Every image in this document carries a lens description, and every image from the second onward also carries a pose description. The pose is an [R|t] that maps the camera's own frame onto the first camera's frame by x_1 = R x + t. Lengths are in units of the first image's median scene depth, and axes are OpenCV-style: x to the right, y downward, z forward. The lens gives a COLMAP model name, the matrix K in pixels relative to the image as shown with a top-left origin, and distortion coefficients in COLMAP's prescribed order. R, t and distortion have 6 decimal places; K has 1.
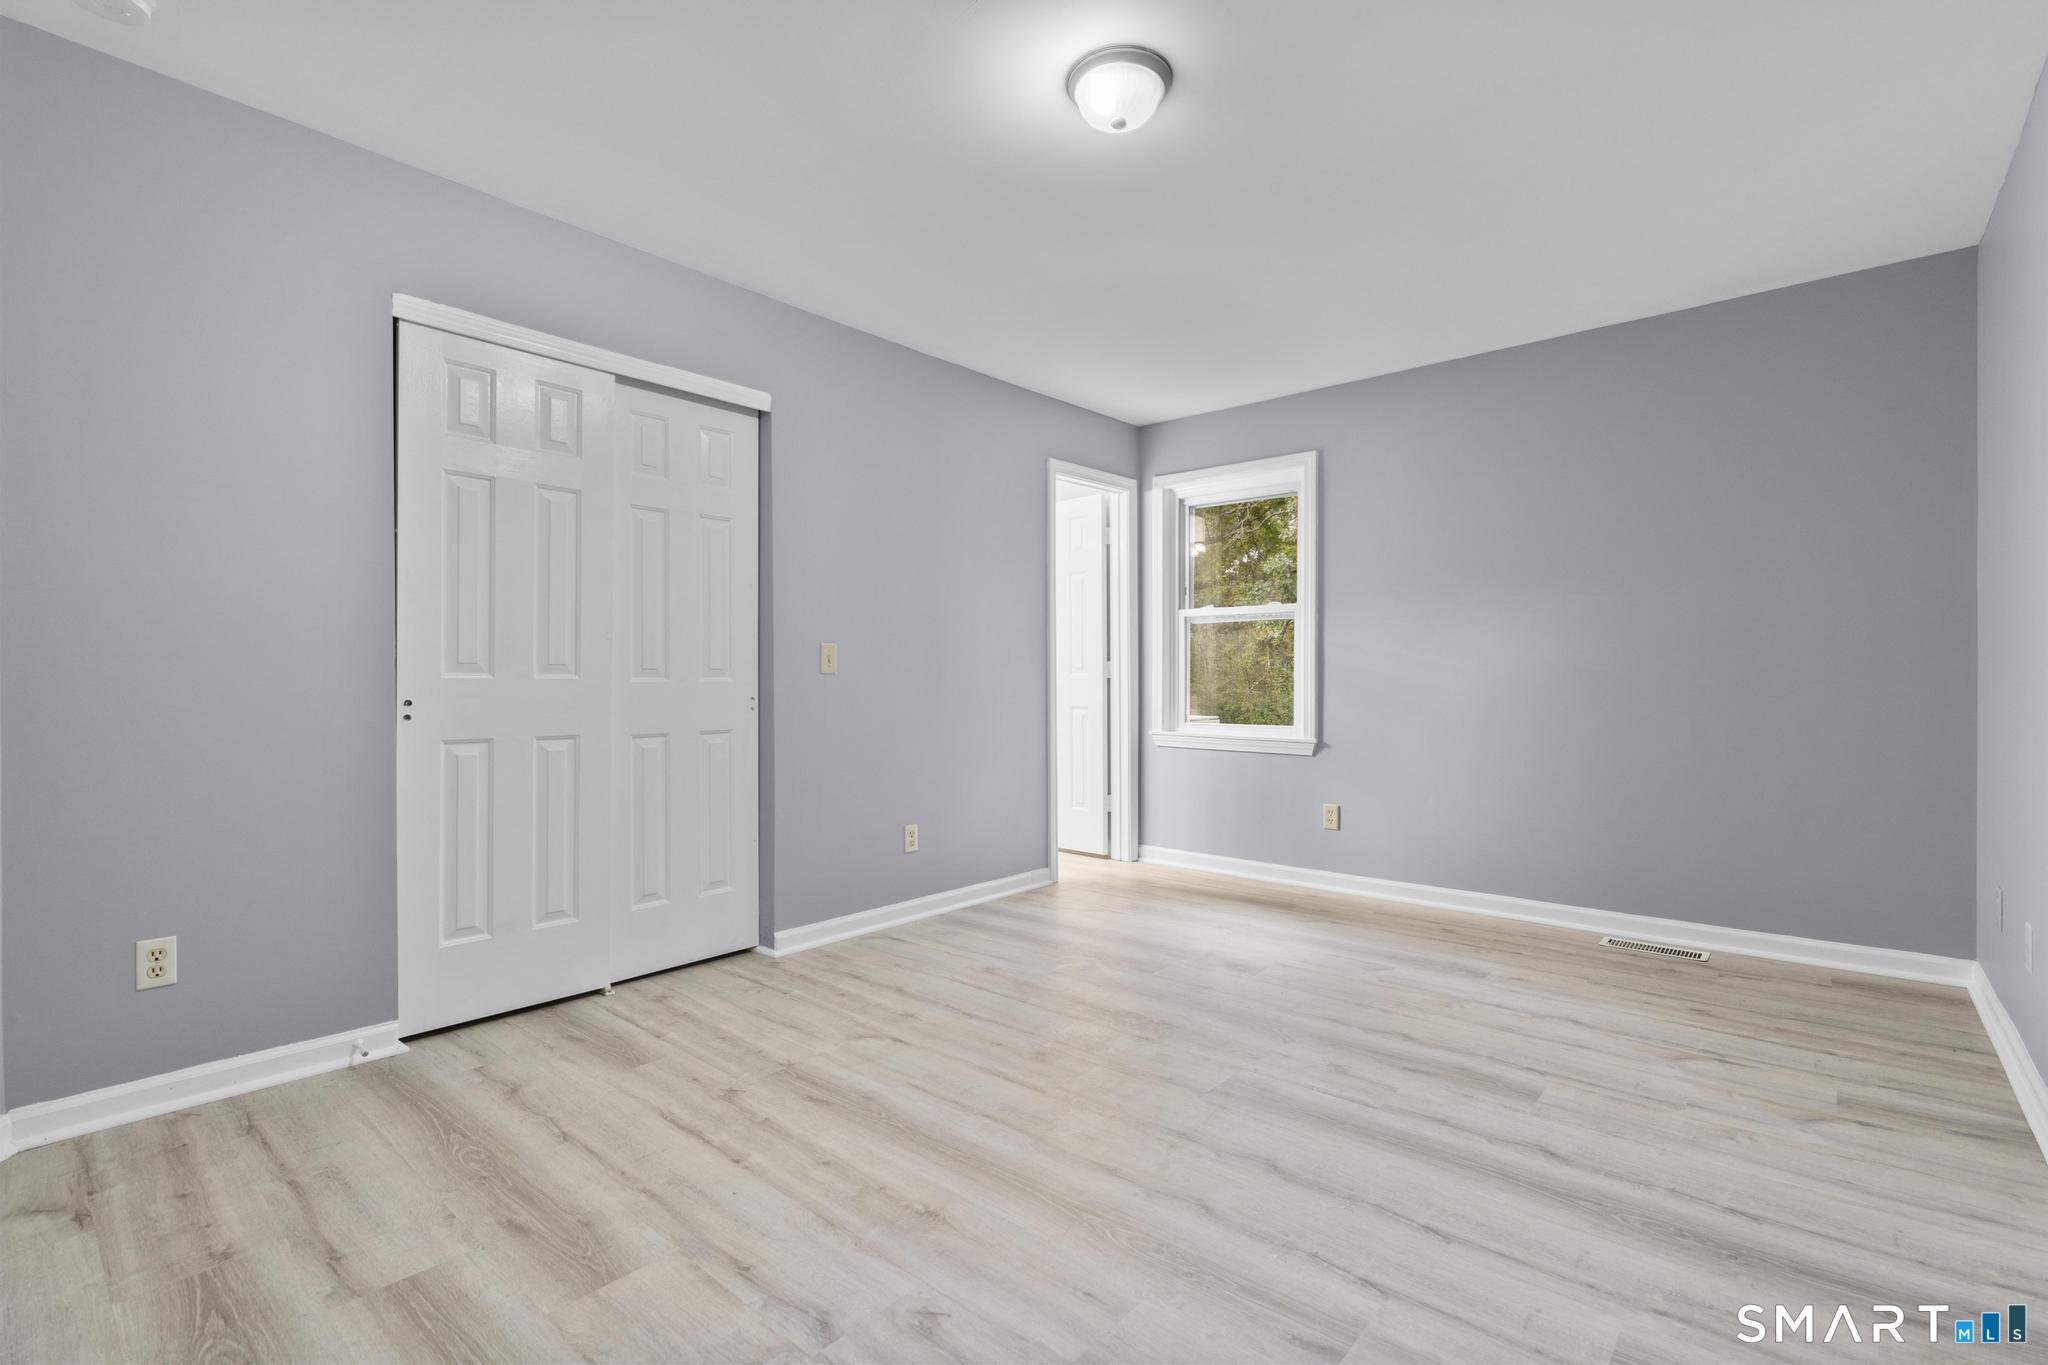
lens RADIAL K [[930.9, 0, 1020.5], [0, 930.9, 678.5], [0, 0, 1]] dist [-0.004050, 0.001279]
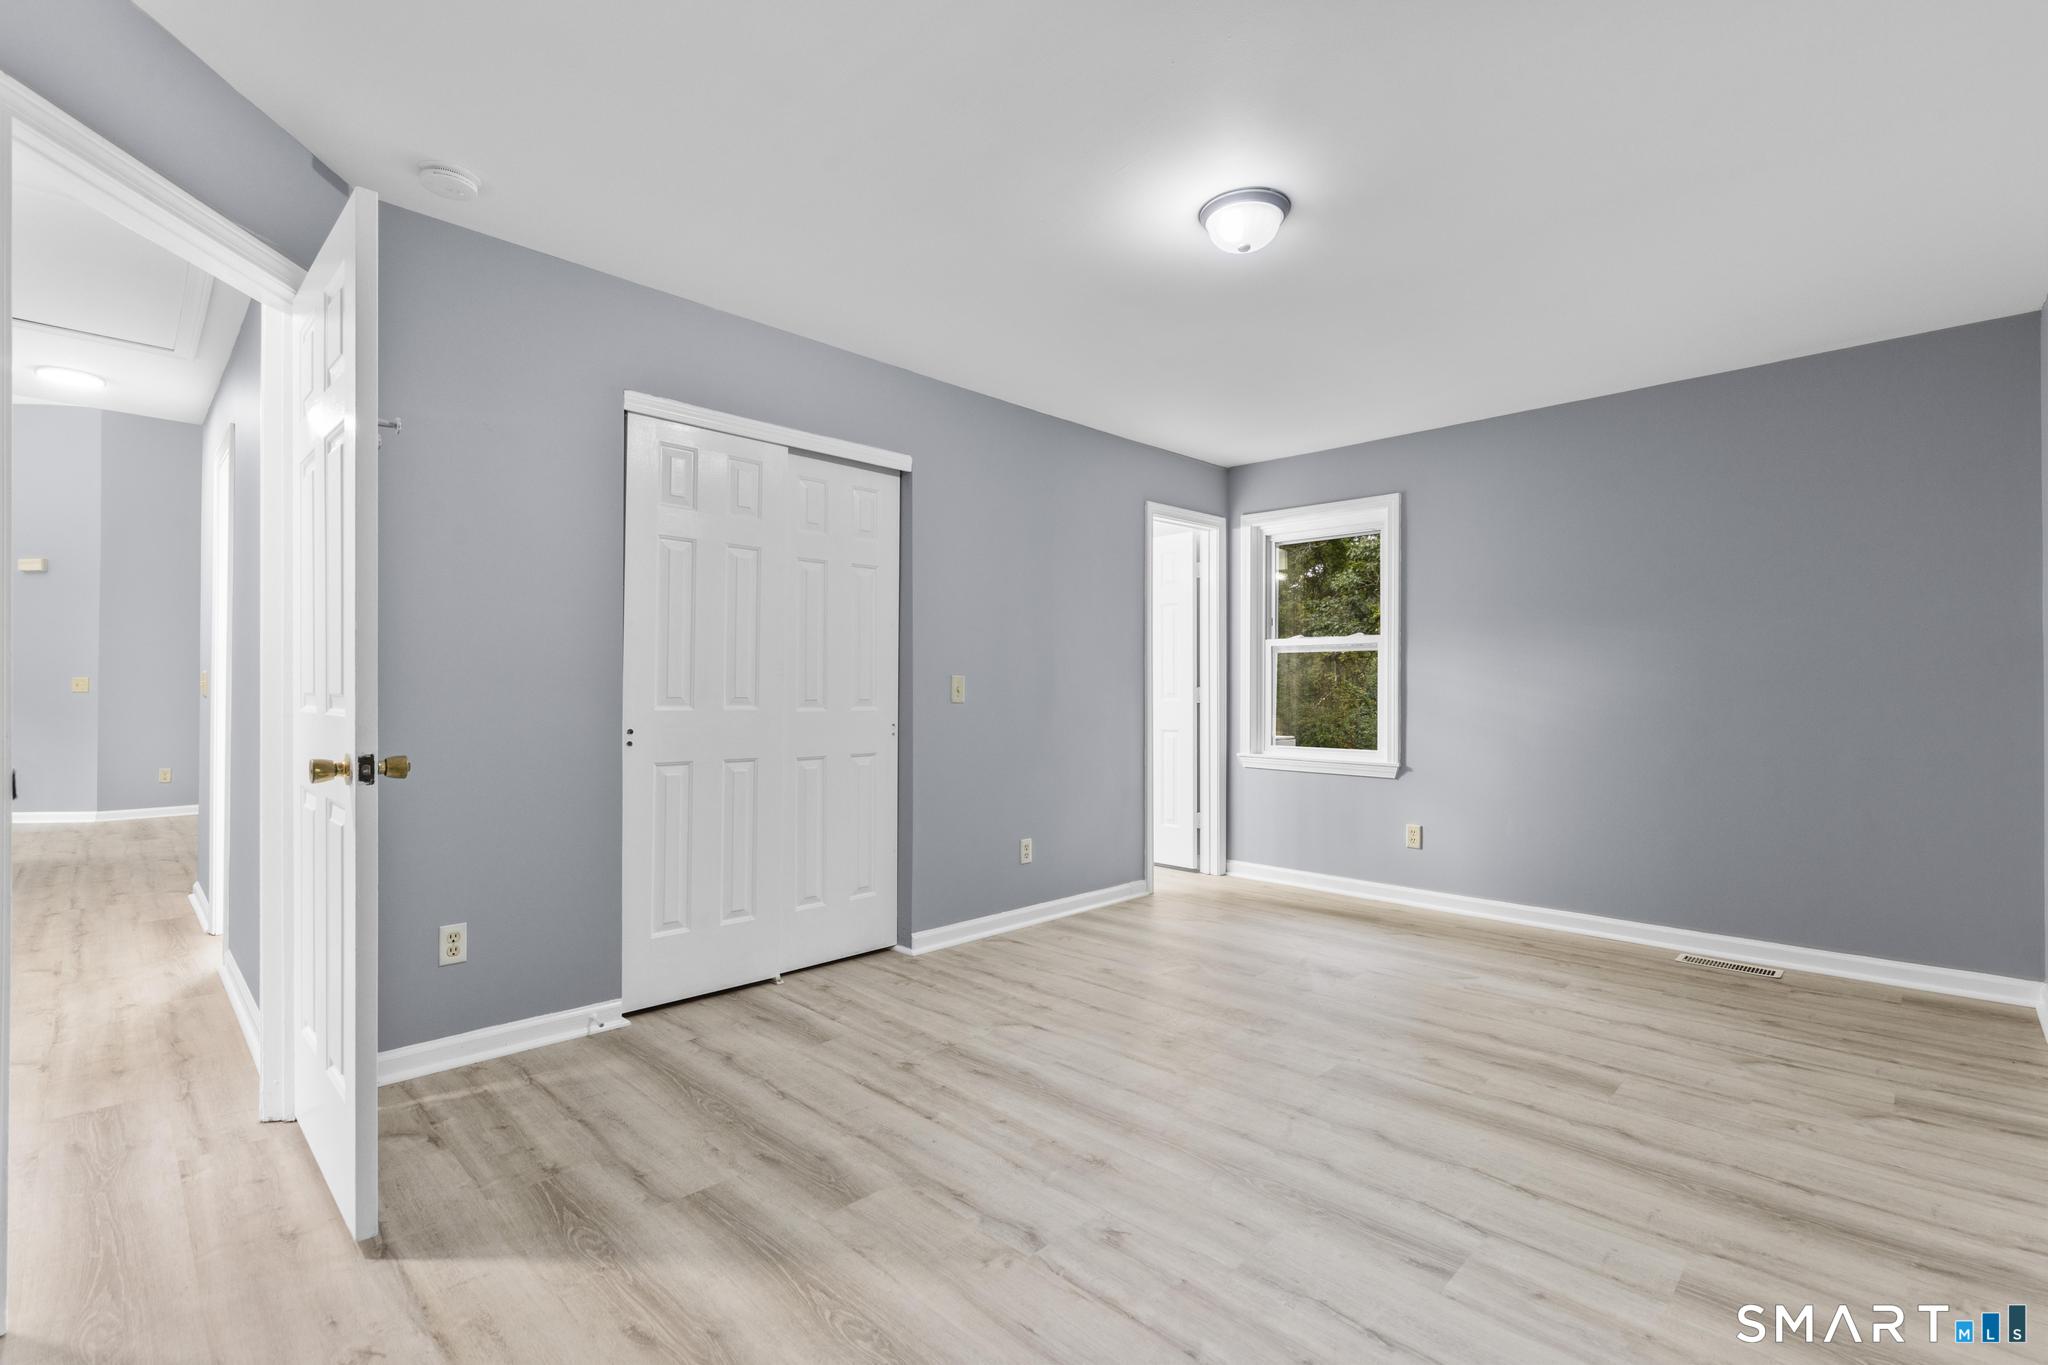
lens RADIAL K [[930.9, 0, 1020.7], [0, 930.9, 678.8], [0, 0, 1]] dist [-0.004050, 0.001279]
pose [[0.998082, 0.003774, -0.061796, -0.084229], [-0.004531, 0.999916, -0.012111, -0.028224], [0.061745, 0.012368, 0.998015, -0.155083]]
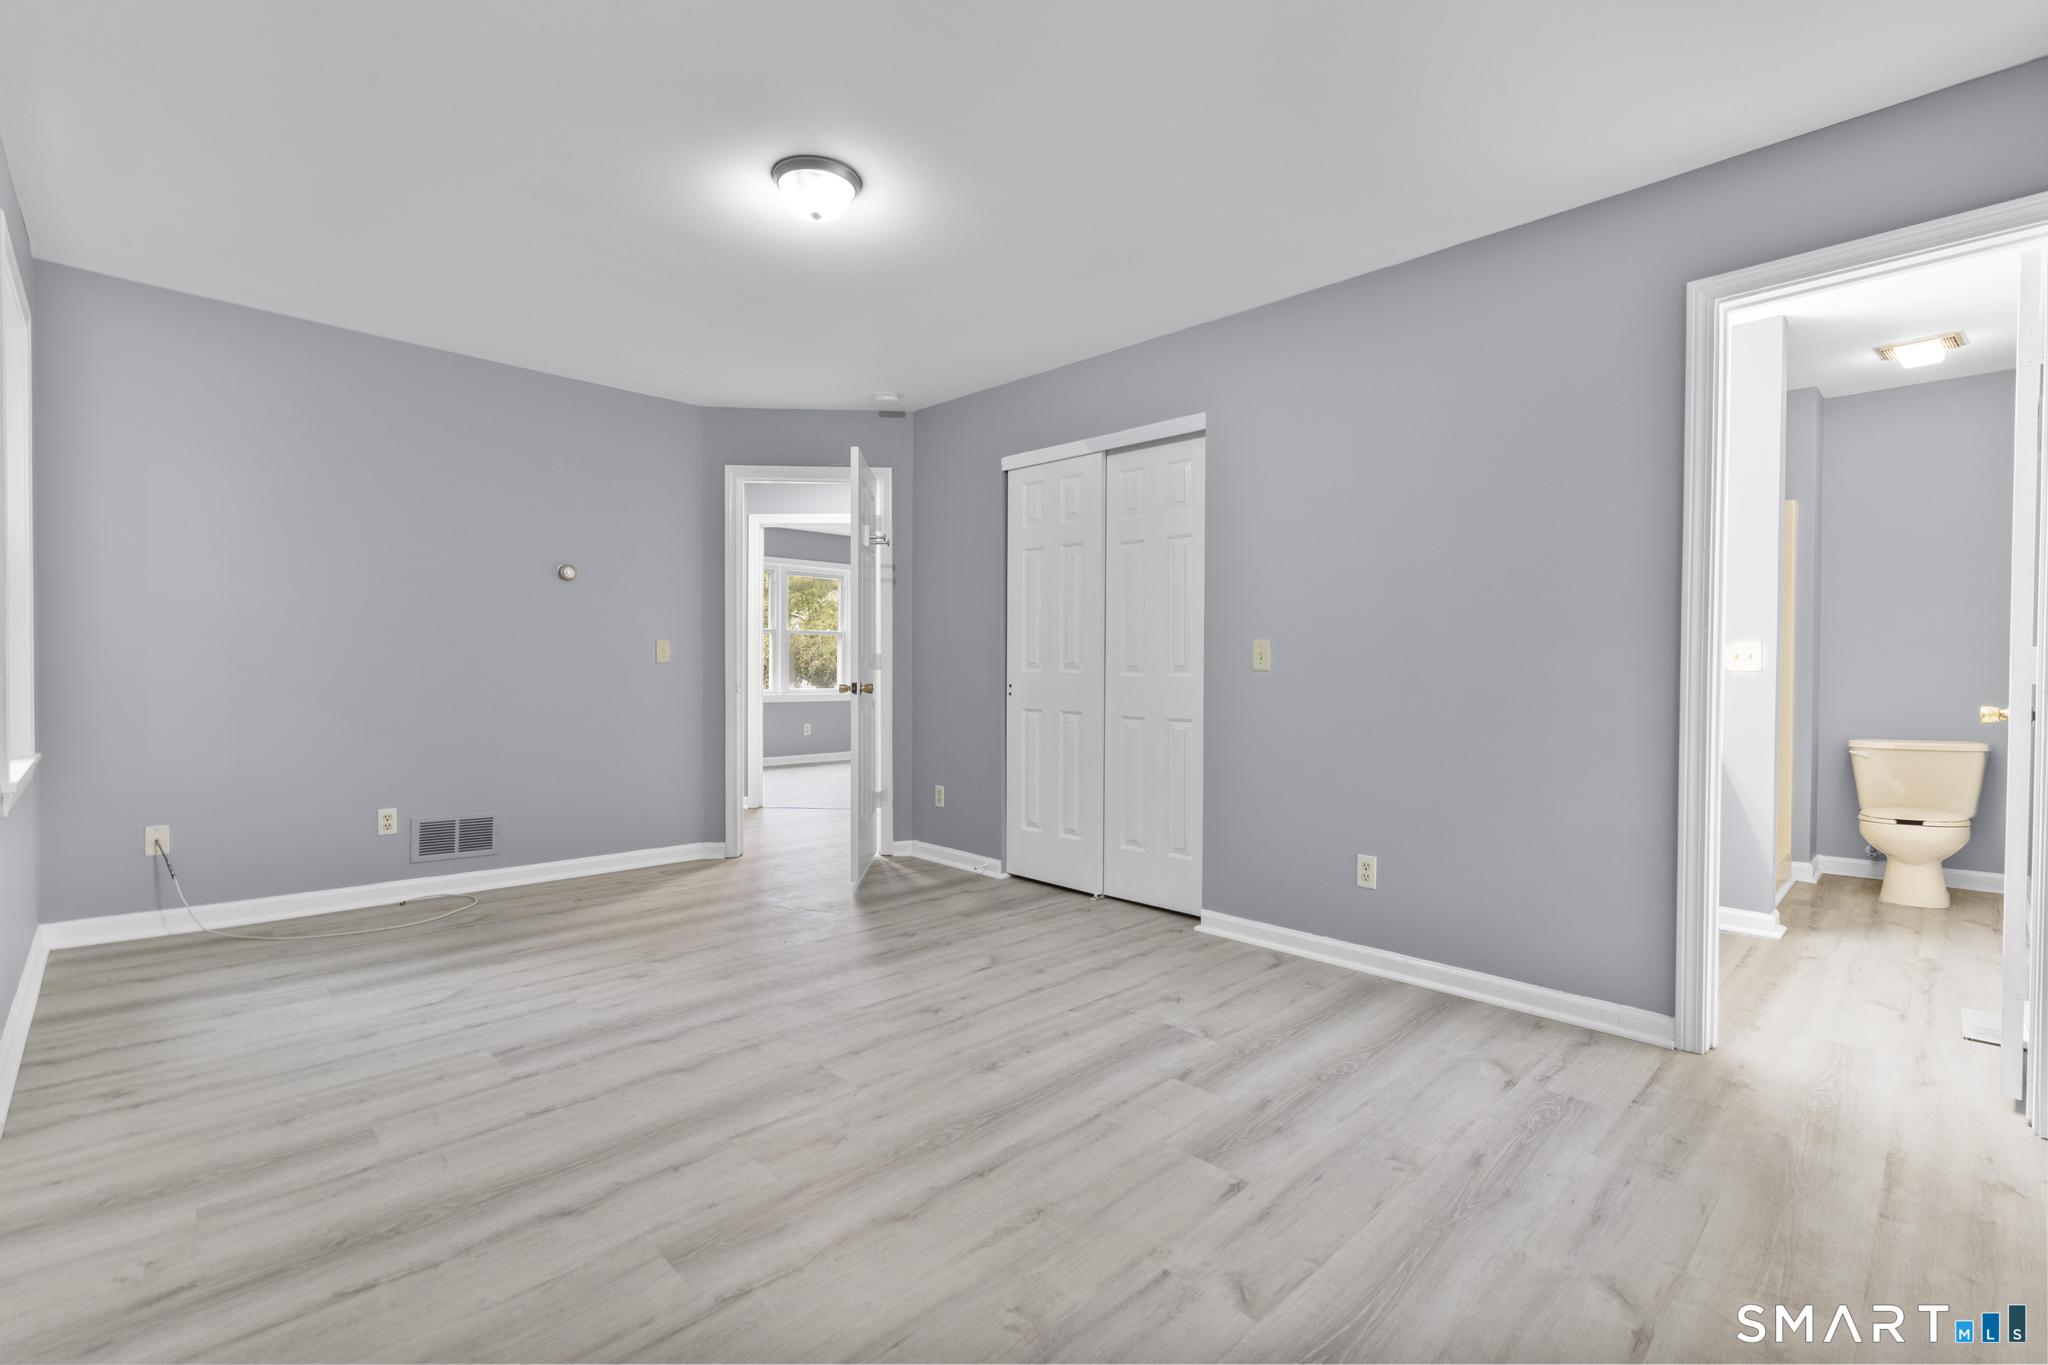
lens RADIAL K [[930.9, 0, 1033.8], [0, 930.9, 680.8], [0, 0, 1]] dist [-0.004050, 0.001279]
pose [[-0.083023, 0.016076, -0.996418, 1.080320], [-0.005078, 0.999850, 0.016554, -0.012898], [0.996535, 0.006434, -0.082929, 1.160373]]
